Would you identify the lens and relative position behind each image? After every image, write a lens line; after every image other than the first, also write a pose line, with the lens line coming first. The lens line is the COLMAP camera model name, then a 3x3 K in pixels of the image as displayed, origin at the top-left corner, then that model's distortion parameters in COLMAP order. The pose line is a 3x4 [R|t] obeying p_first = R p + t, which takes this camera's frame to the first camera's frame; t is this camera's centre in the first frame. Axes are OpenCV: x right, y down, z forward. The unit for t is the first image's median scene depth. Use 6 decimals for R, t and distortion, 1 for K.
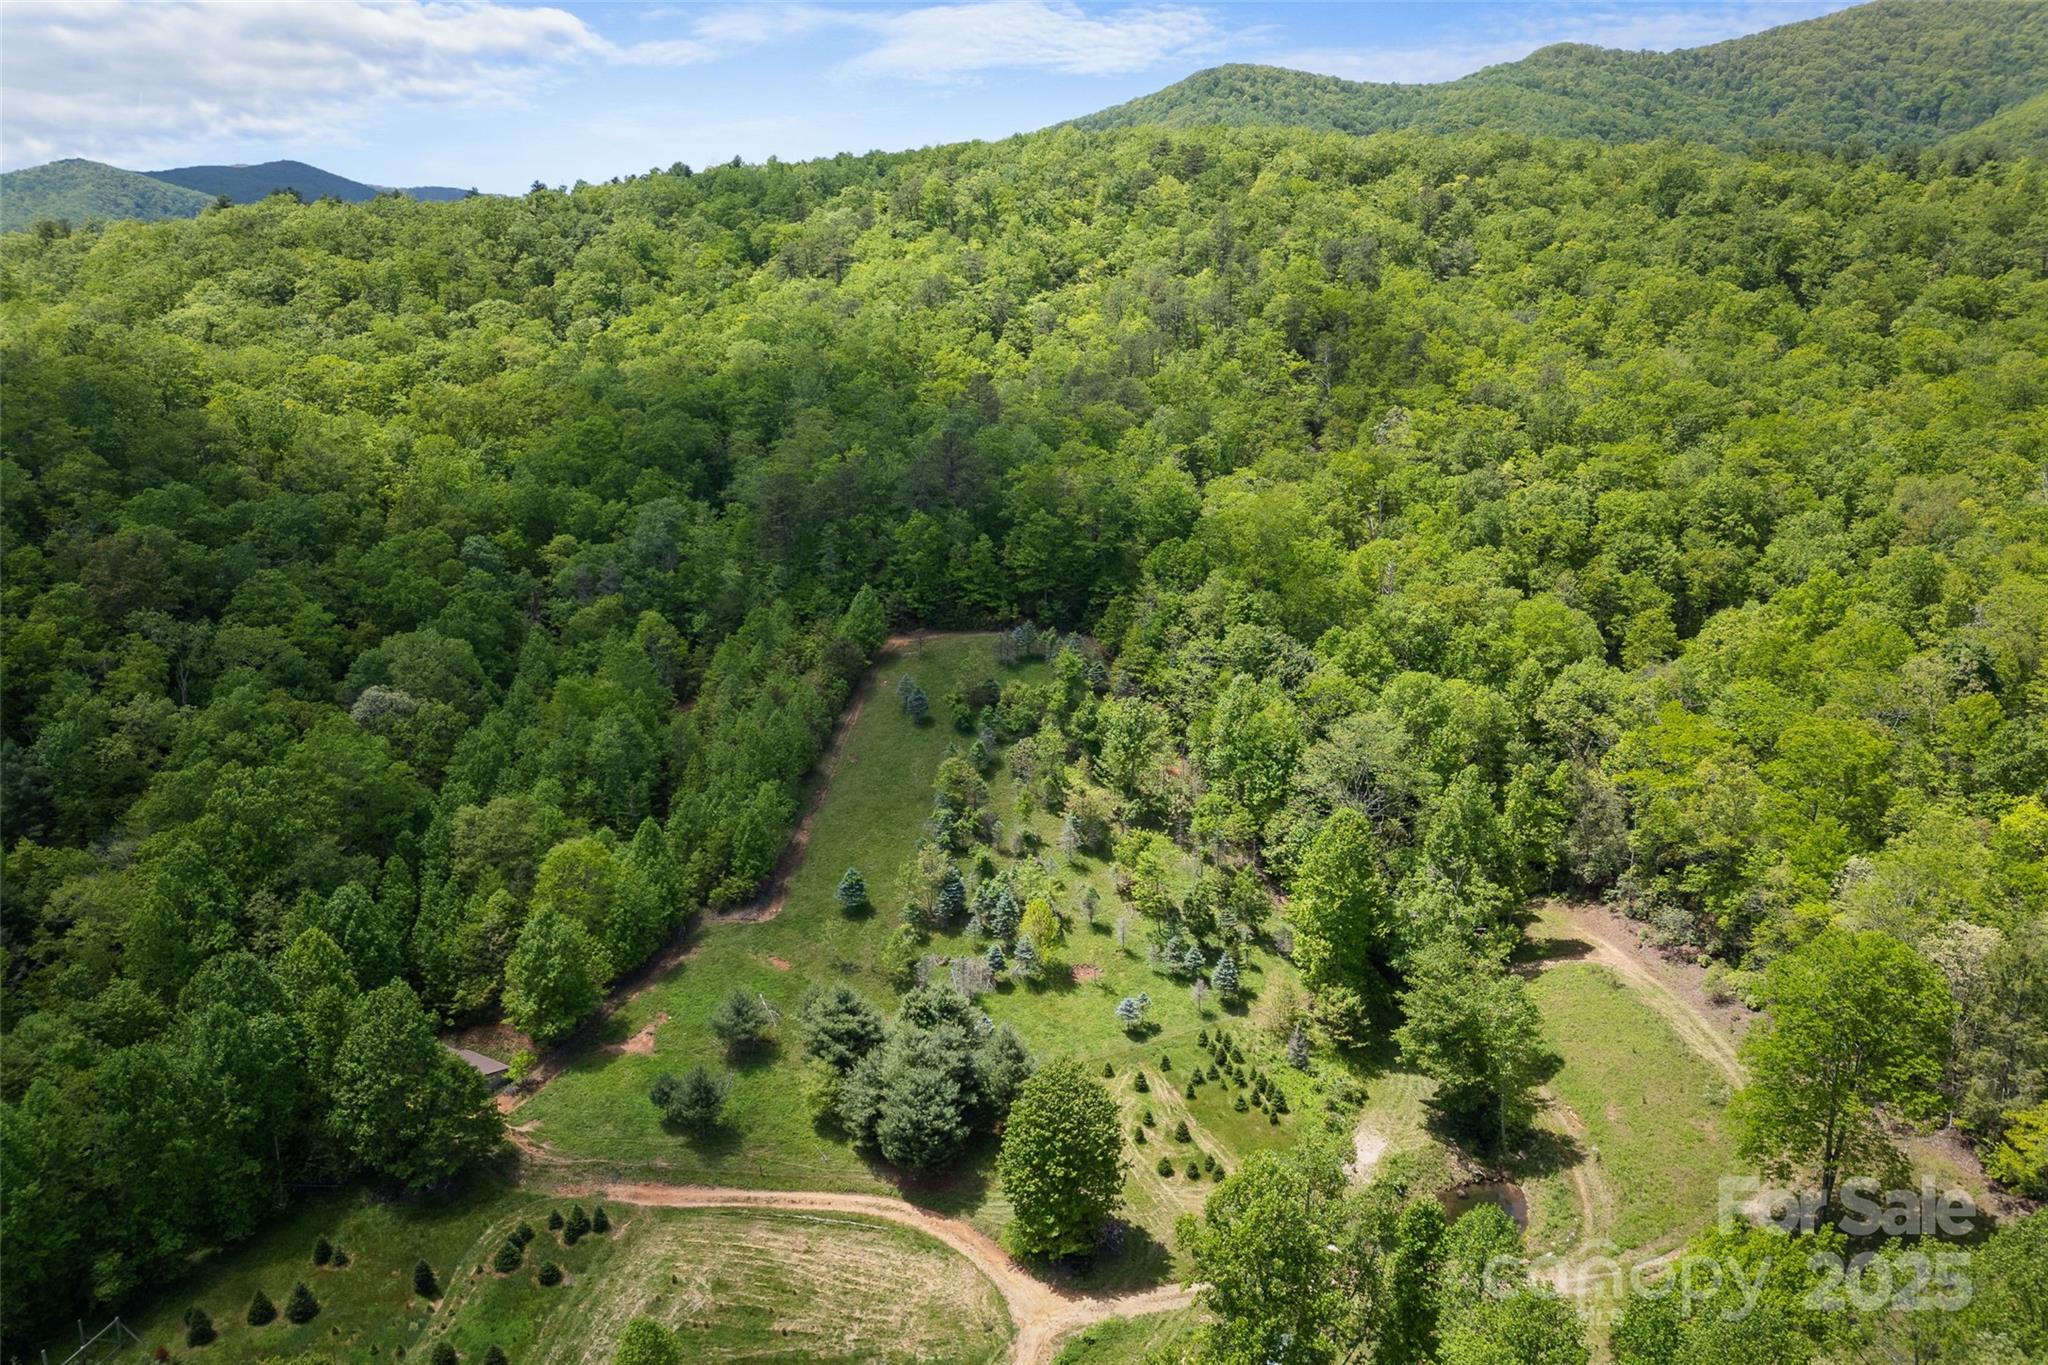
lens RADIAL K [[1436.9, 0, 1024.0], [0, 1436.9, 682.5], [0, 0, 1]] dist [0.072652, -0.071129]
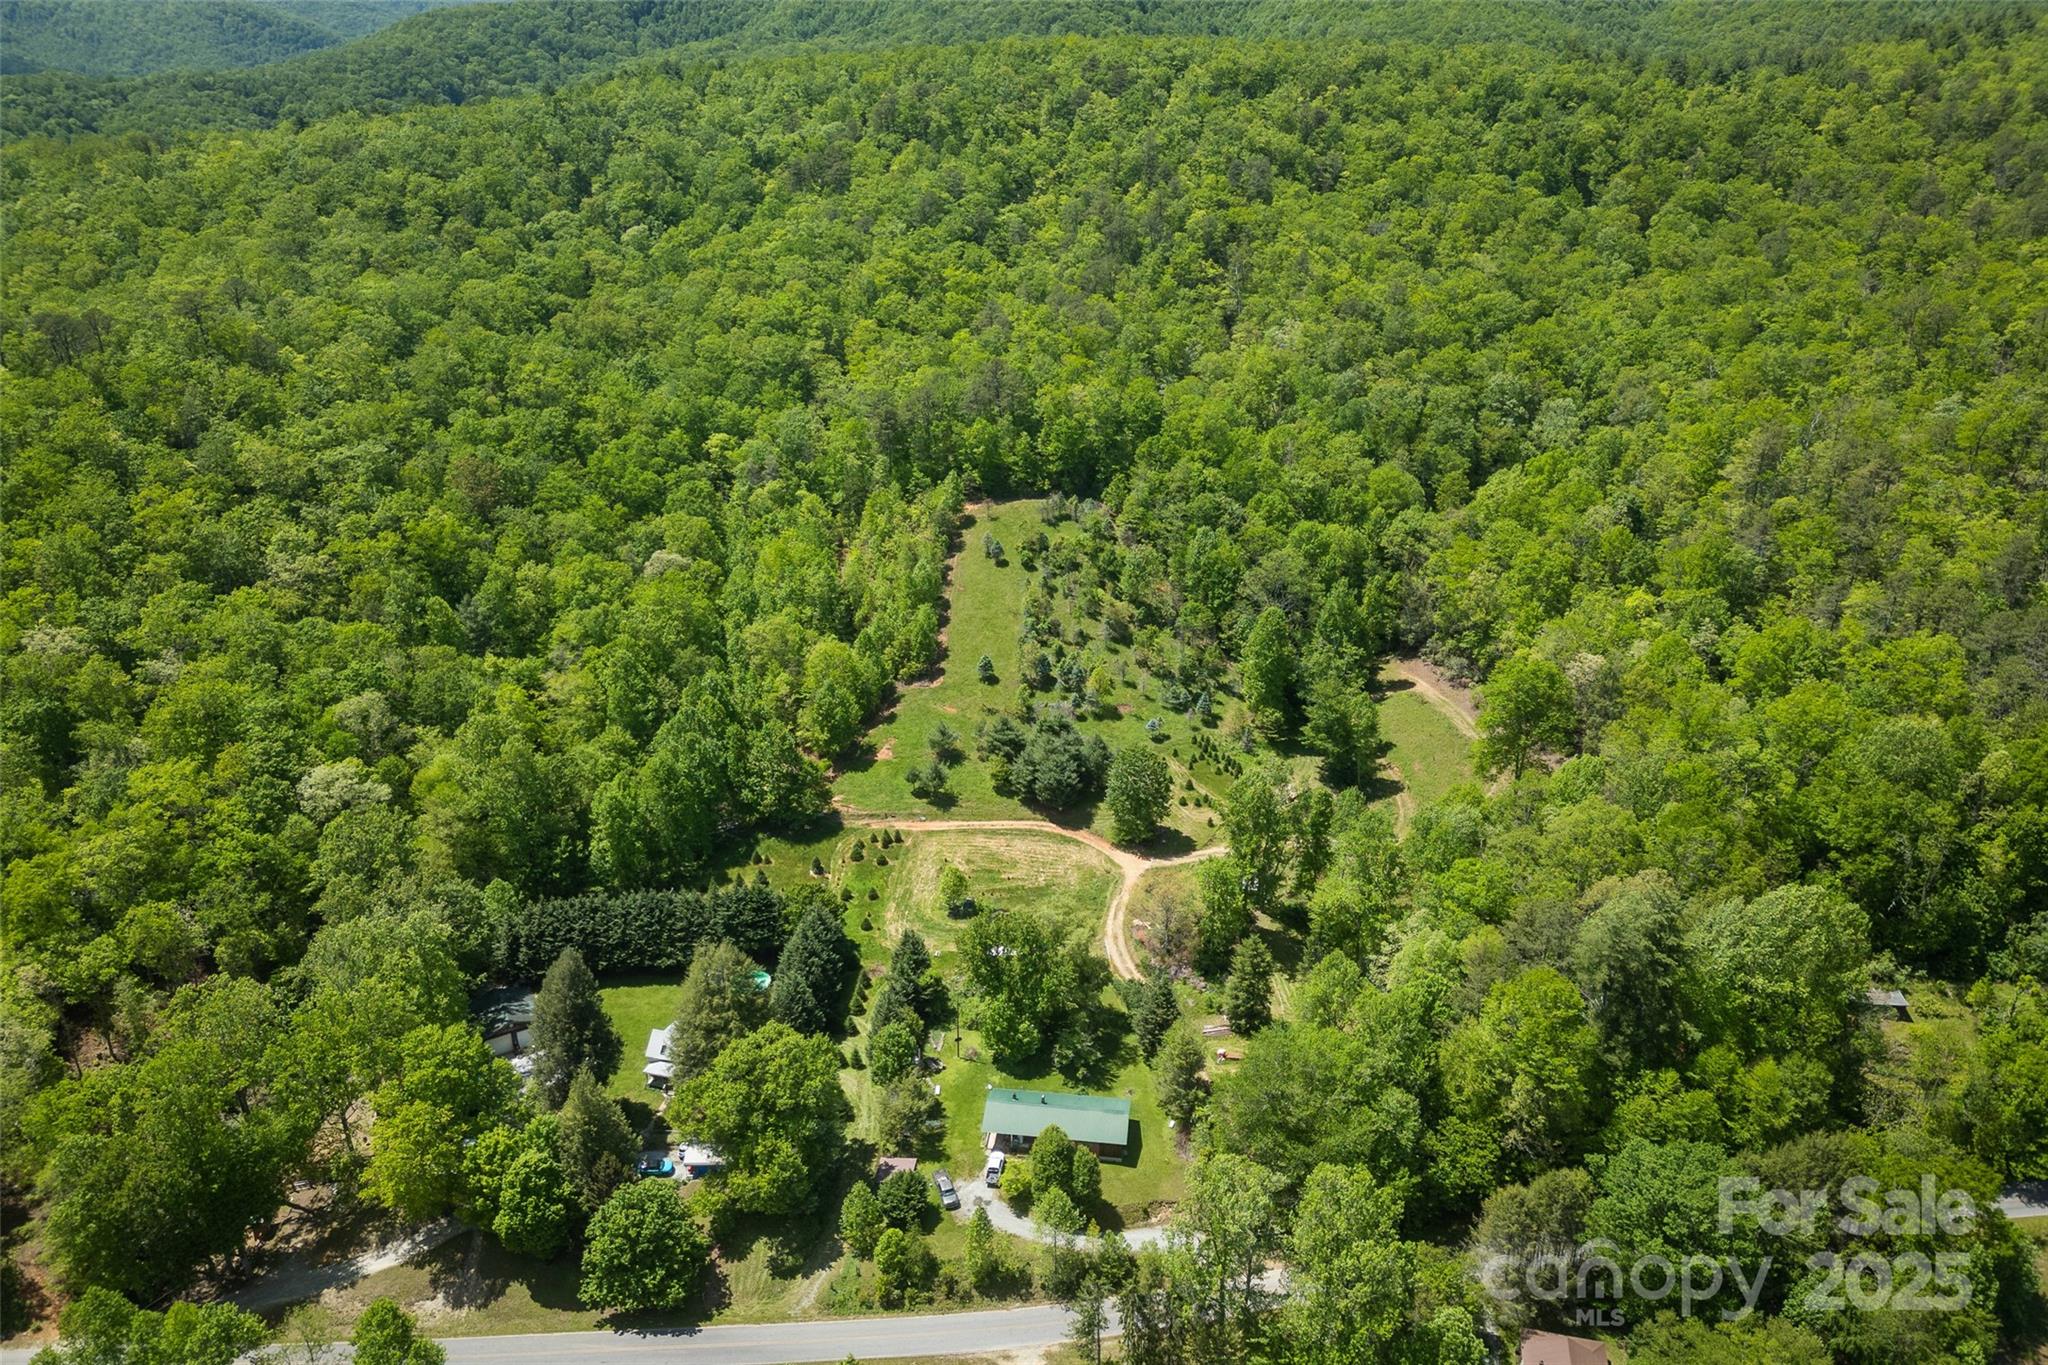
lens RADIAL K [[1421.8, 0, 1026.6], [0, 1421.8, 685.7], [0, 0, 1]] dist [0.069588, -0.065381]
pose [[0.995512, -0.041794, 0.084909, -0.201972], [0.029269, 0.989183, 0.143738, -0.068702], [-0.089998, -0.140607, 0.985967, -0.618445]]
